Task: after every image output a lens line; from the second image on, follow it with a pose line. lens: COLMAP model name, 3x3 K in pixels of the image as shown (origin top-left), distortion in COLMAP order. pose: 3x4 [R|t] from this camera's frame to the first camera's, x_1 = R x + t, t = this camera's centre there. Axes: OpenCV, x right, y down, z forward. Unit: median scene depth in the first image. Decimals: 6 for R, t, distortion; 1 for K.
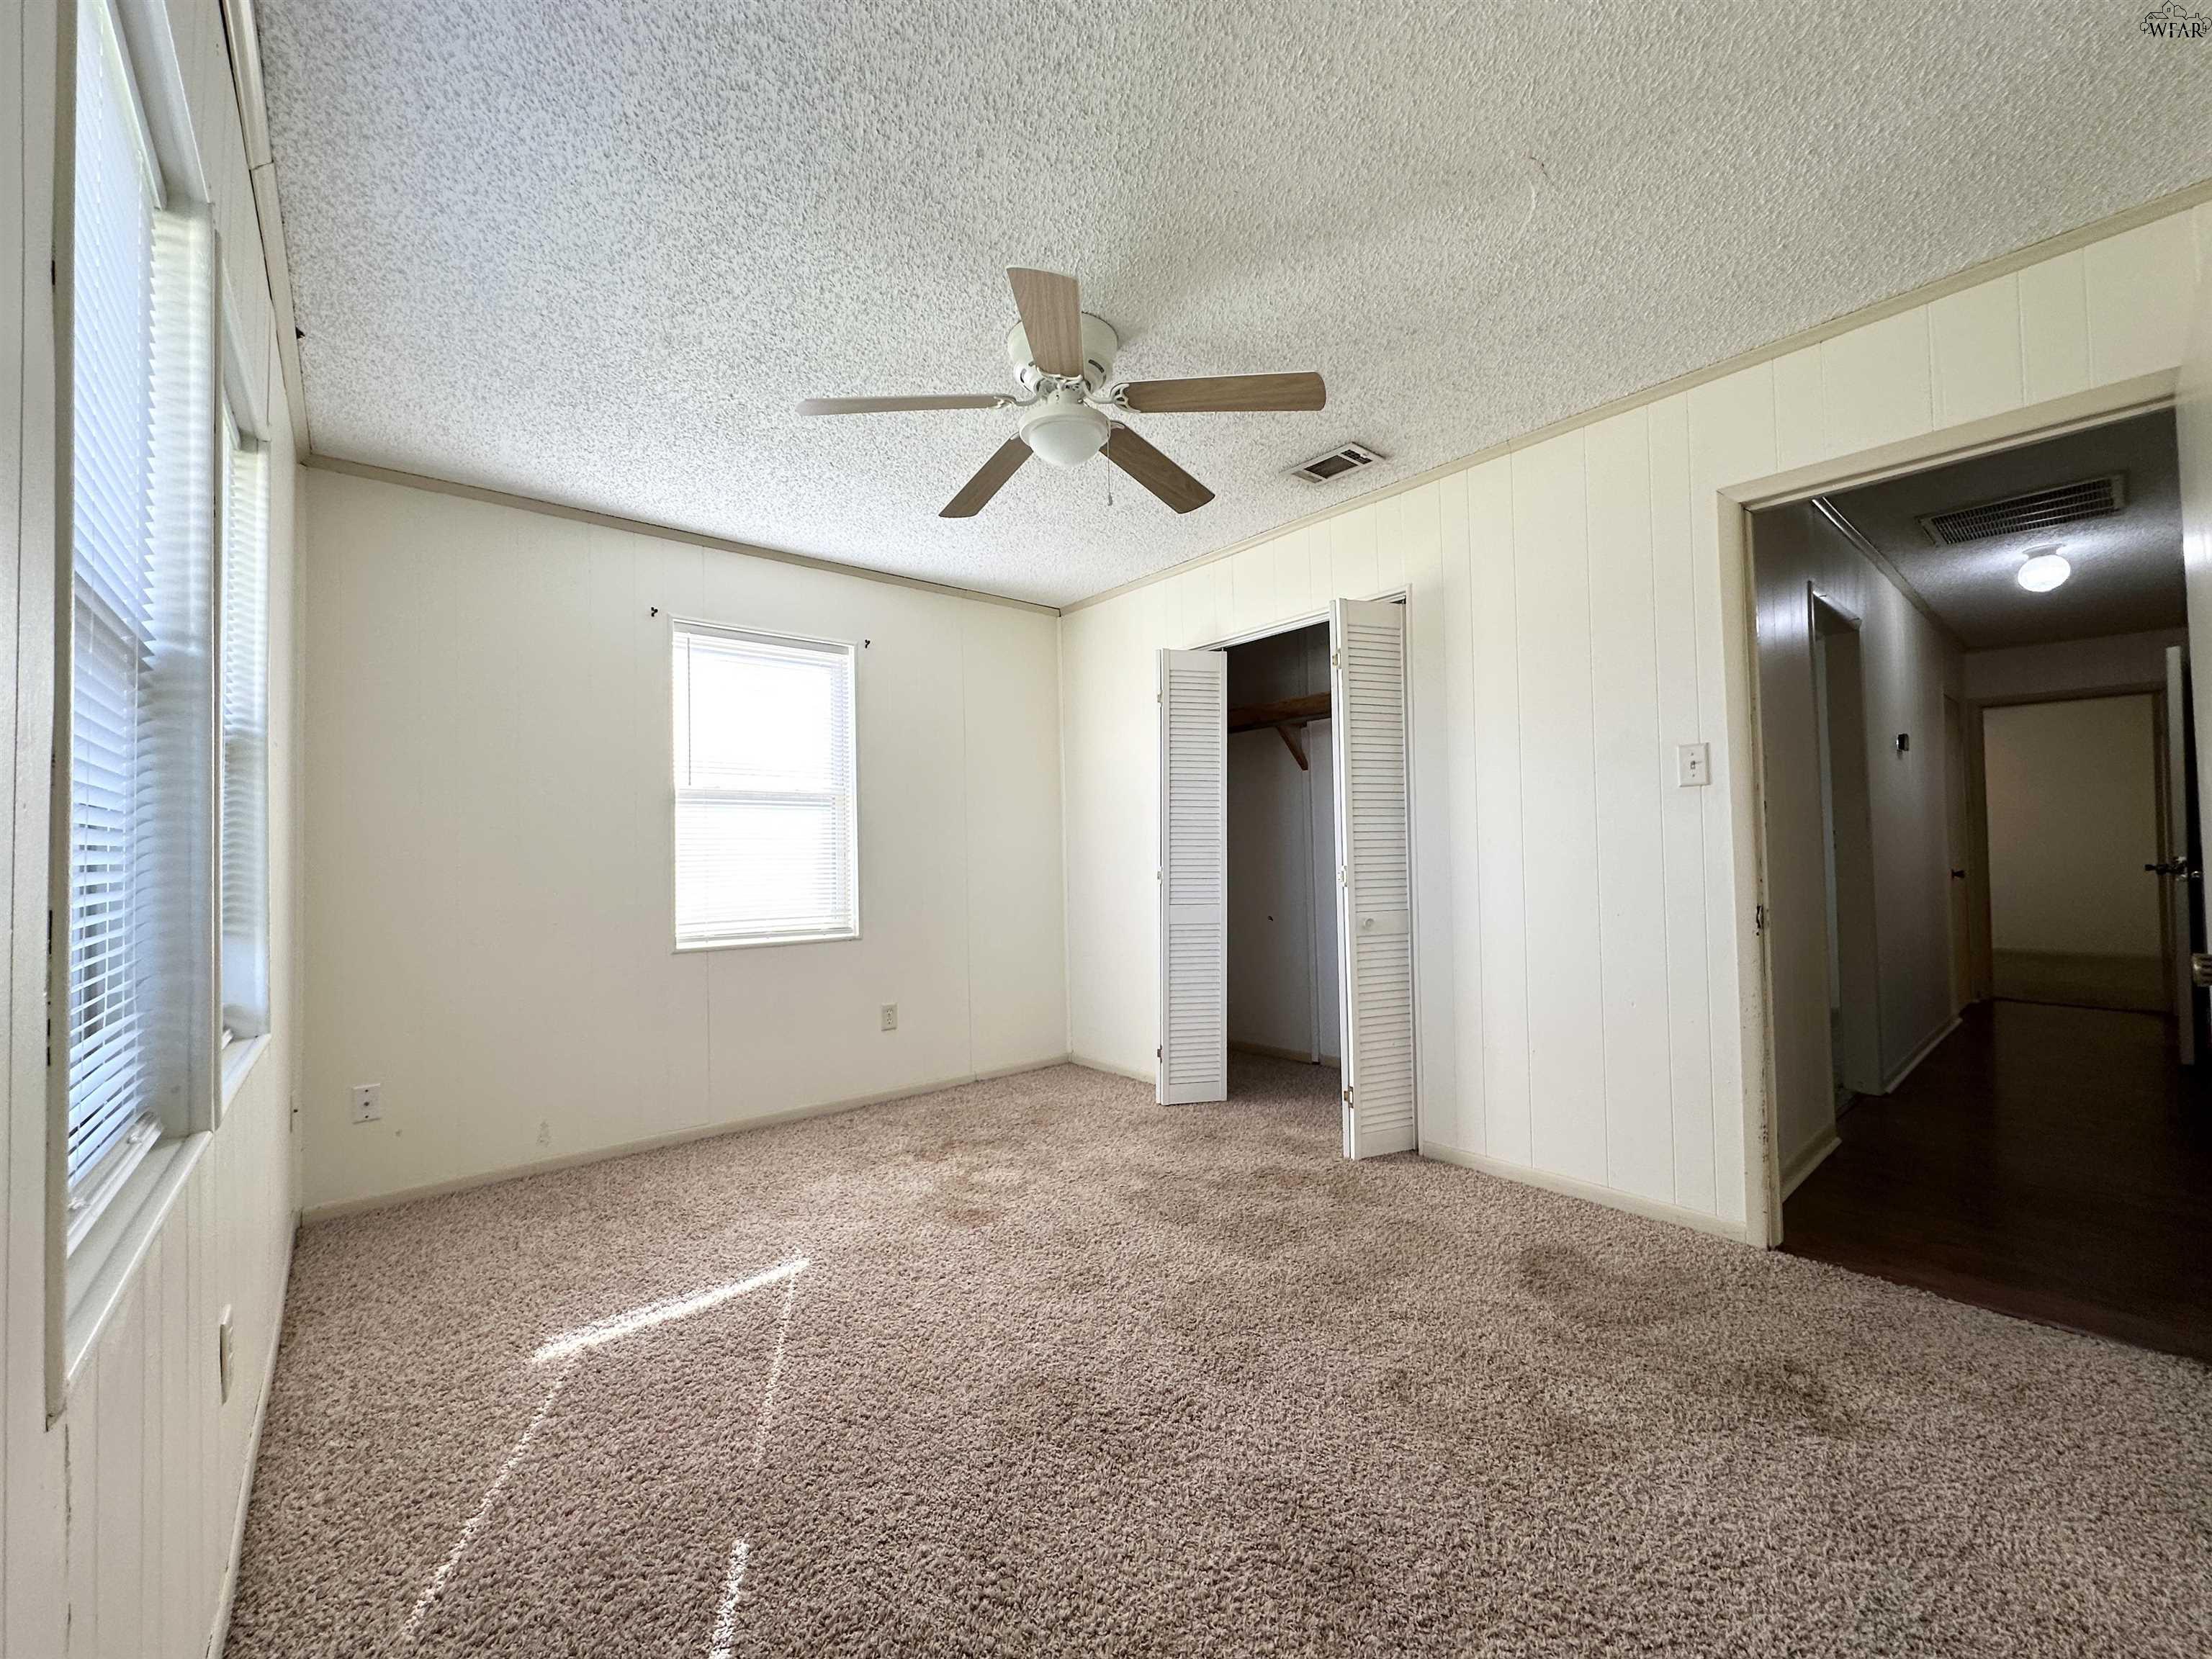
lens RADIAL K [[880.9, 0, 1105.6], [0, 880.9, 832.8], [0, 0, 1]] dist [-0.005686, 0.001146]
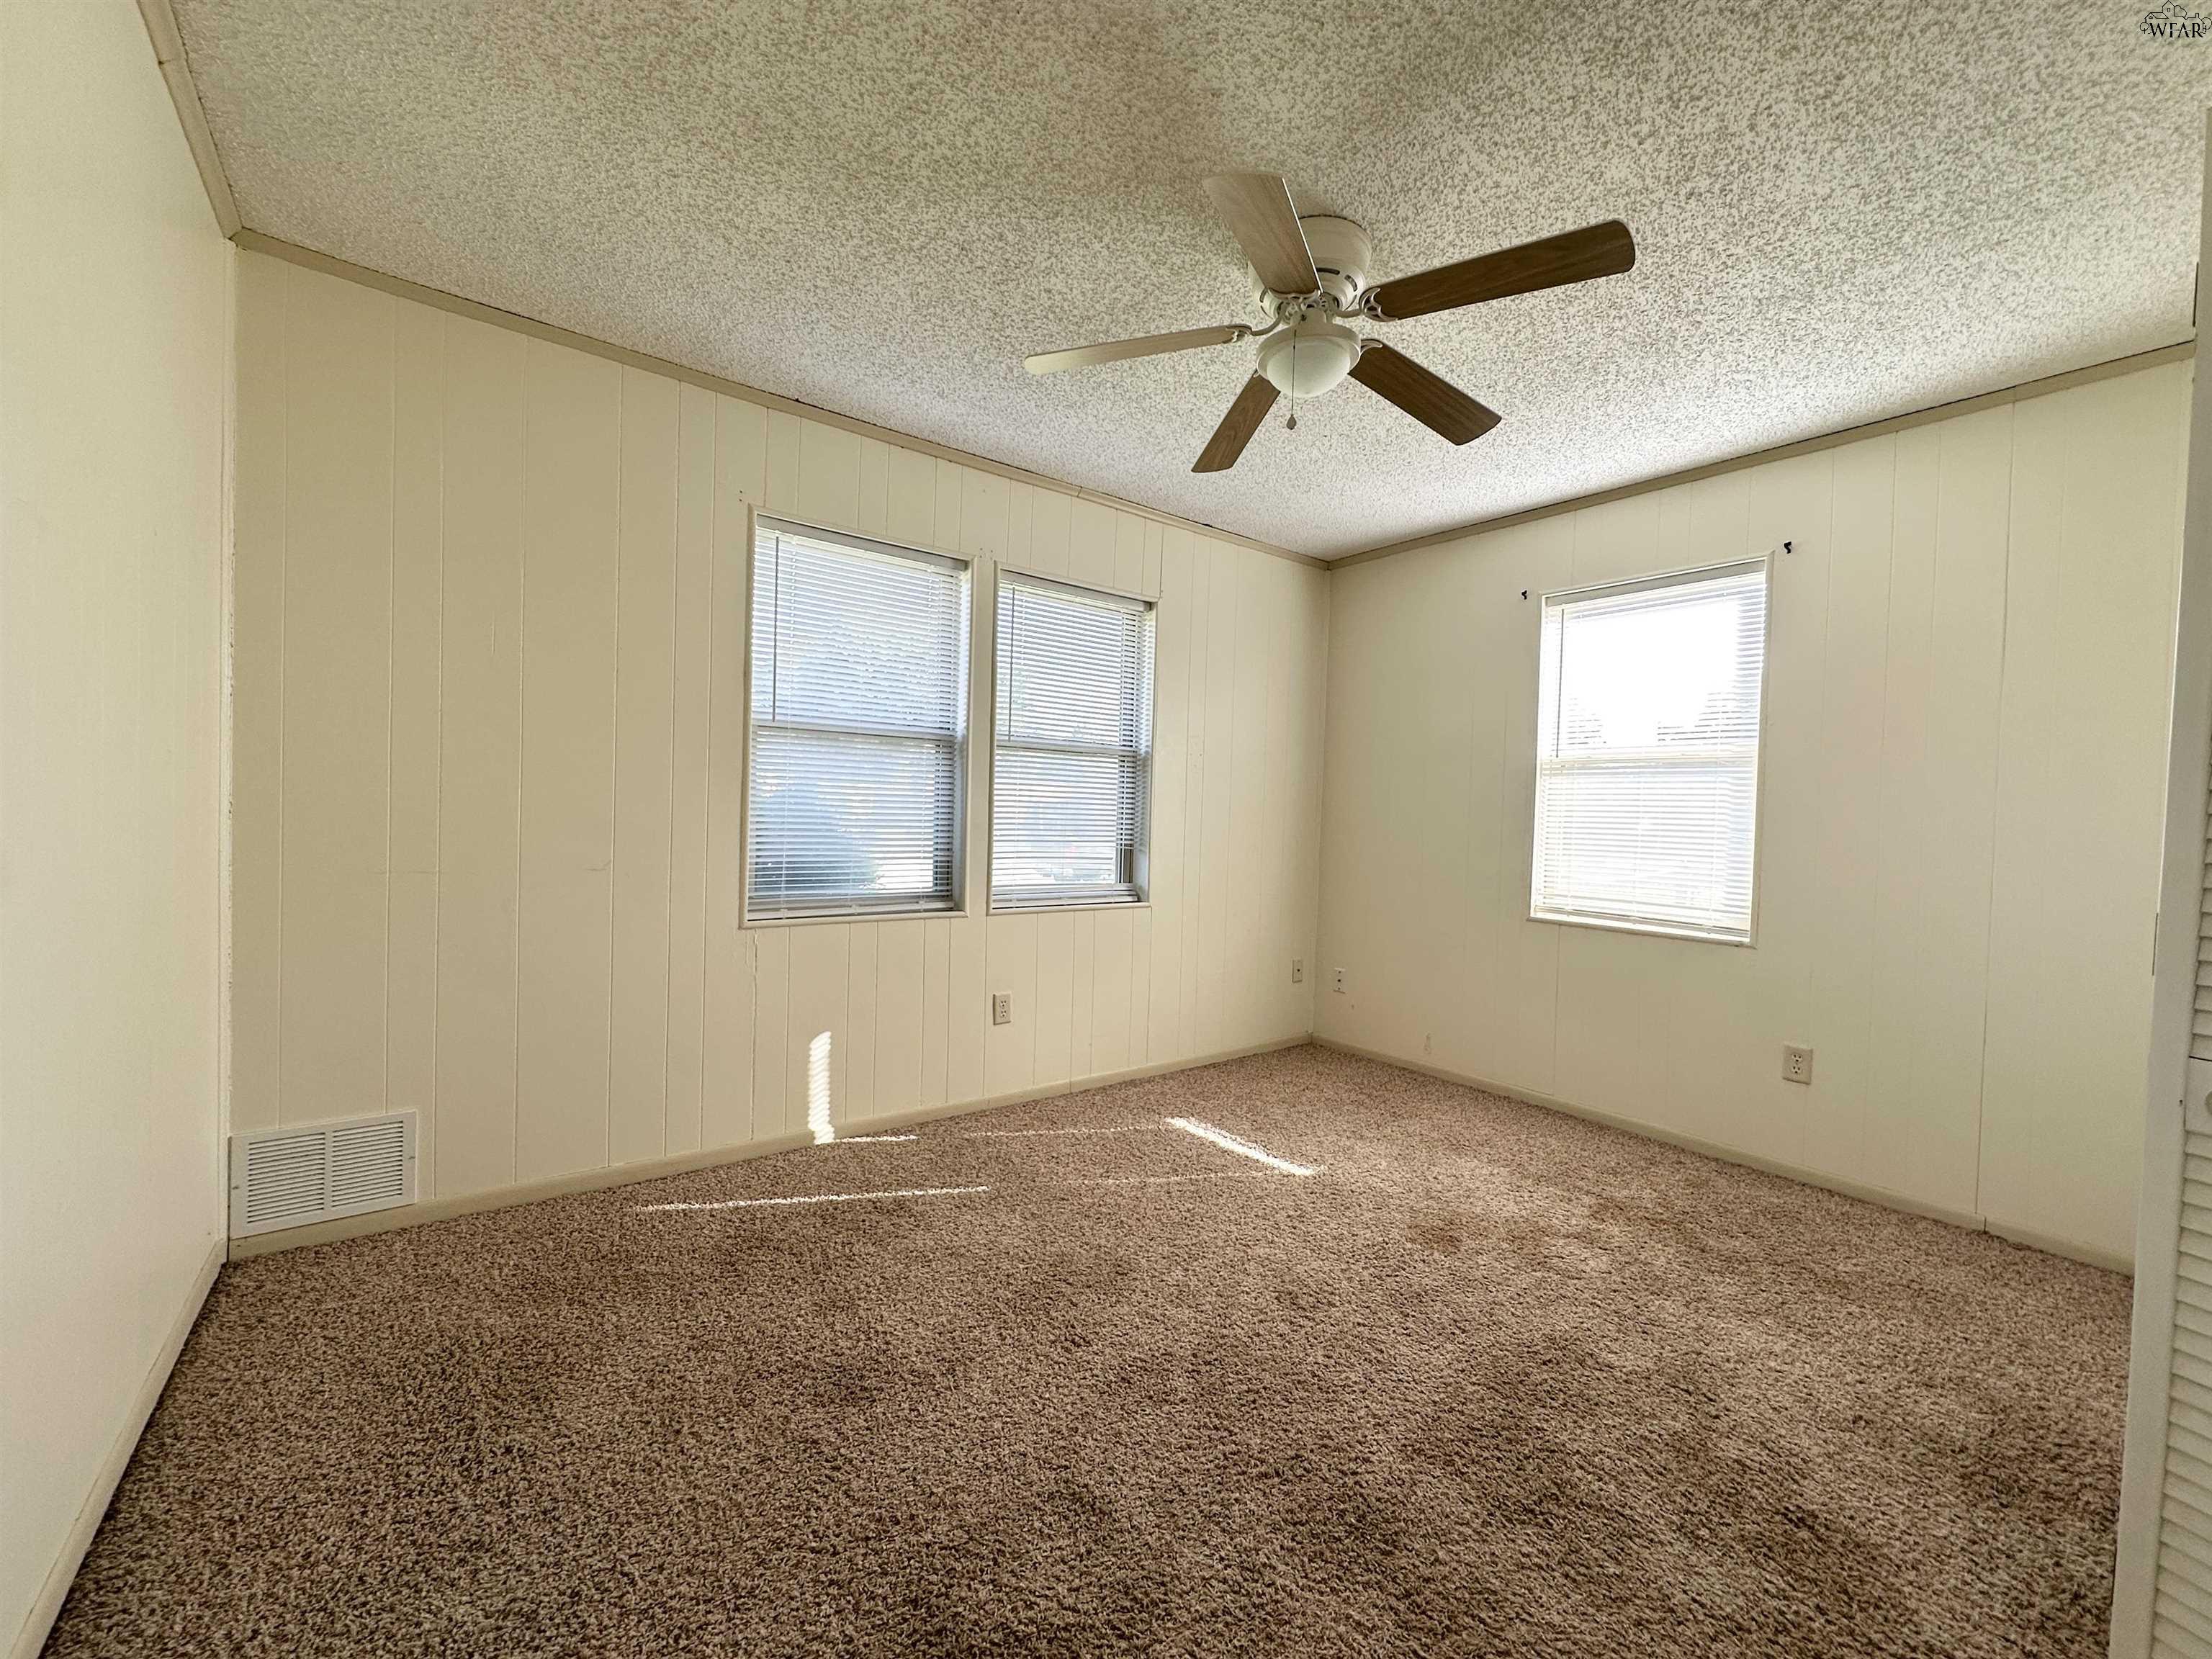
lens RADIAL K [[880.9, 0, 1105.6], [0, 880.9, 832.8], [0, 0, 1]] dist [-0.005686, 0.001146]
pose [[-0.053449, 0.039539, -0.997787, 0.596636], [-0.008863, 0.999158, 0.040069, -0.004309], [0.998531, 0.010985, -0.053054, 0.574896]]
